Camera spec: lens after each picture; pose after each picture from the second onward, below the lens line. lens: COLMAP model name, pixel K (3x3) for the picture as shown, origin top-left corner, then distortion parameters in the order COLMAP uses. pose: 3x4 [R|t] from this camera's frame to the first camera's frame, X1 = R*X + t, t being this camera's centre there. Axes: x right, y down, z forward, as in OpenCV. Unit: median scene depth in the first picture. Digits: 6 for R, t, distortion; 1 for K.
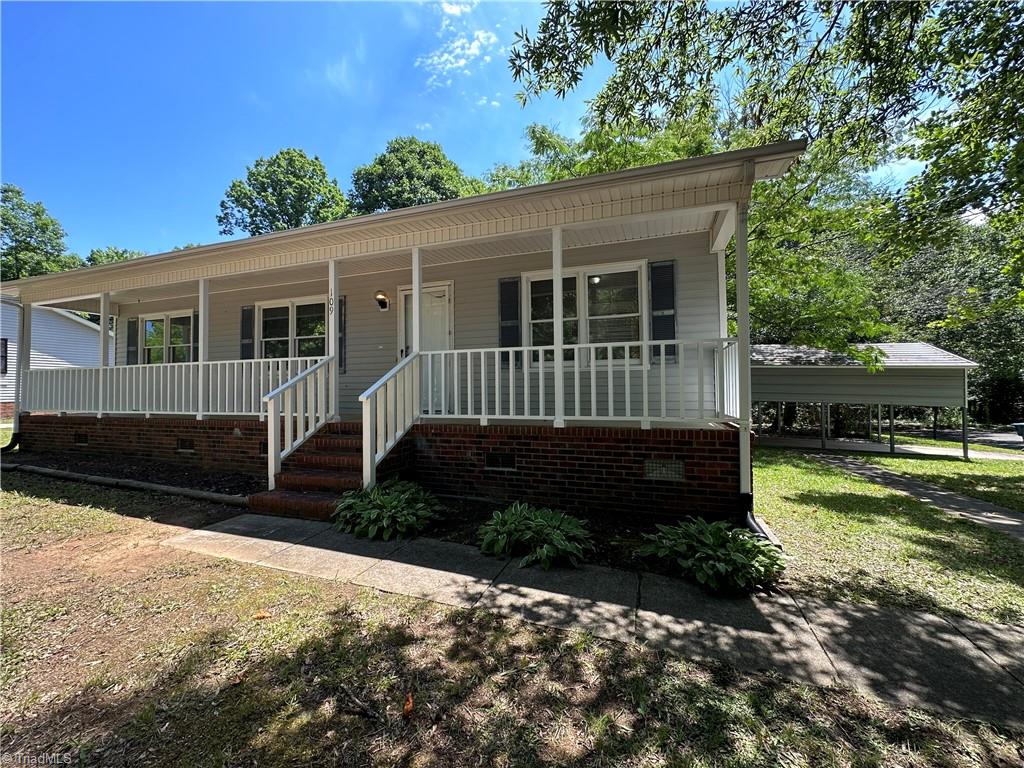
lens RADIAL K [[409.2, 0, 511.9], [0, 409.2, 382.8], [0, 0, 1]] dist [-0.001042, -0.000168]
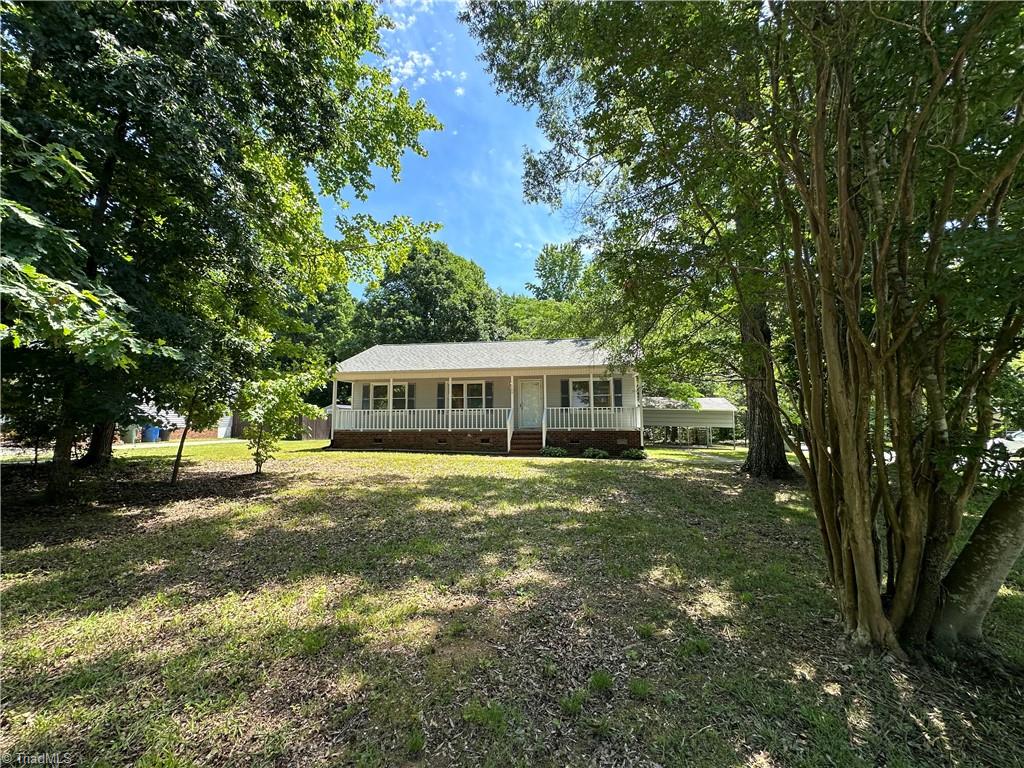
lens RADIAL K [[410.7, 0, 516.8], [0, 410.7, 387.5], [0, 0, 1]] dist [-0.024841, -0.000027]
pose [[0.981886, 0.016785, 0.188726, -0.715417], [-0.005280, 0.998105, -0.061302, -0.025981], [-0.189398, 0.059195, 0.980115, -1.401219]]
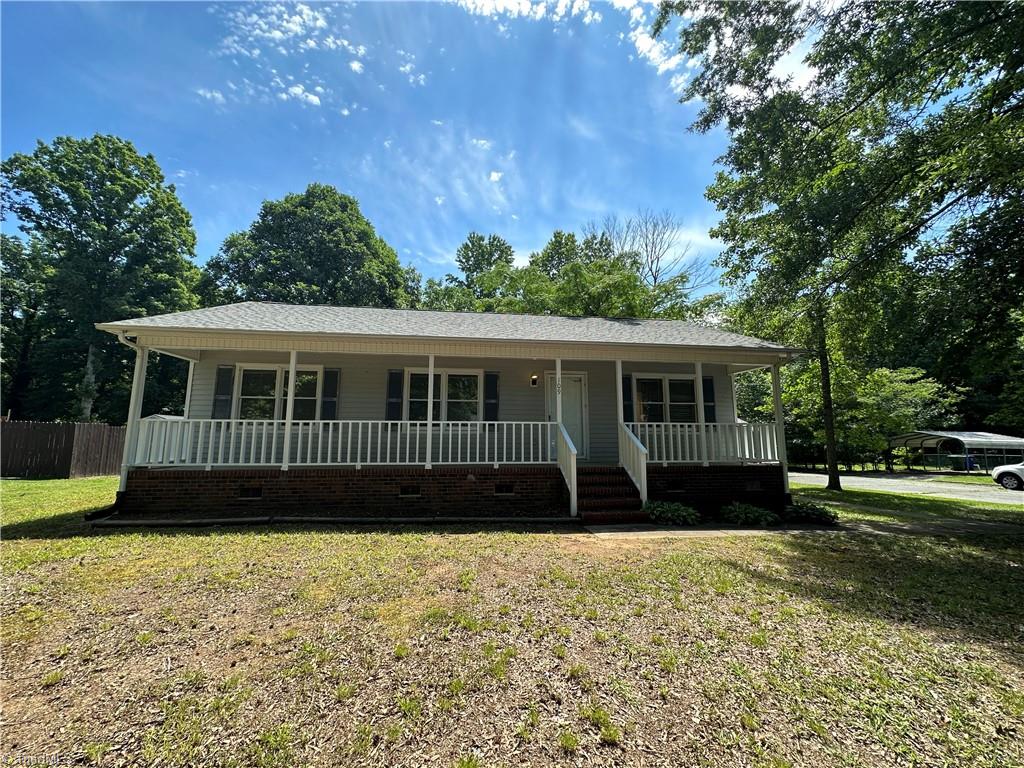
lens RADIAL K [[409.2, 0, 511.9], [0, 409.2, 382.8], [0, 0, 1]] dist [-0.001042, -0.000168]
pose [[0.889709, 0.071604, 0.450878, -0.942849], [-0.018802, 0.992532, -0.120523, -0.018617], [-0.456141, 0.098753, 0.884411, -0.184716]]
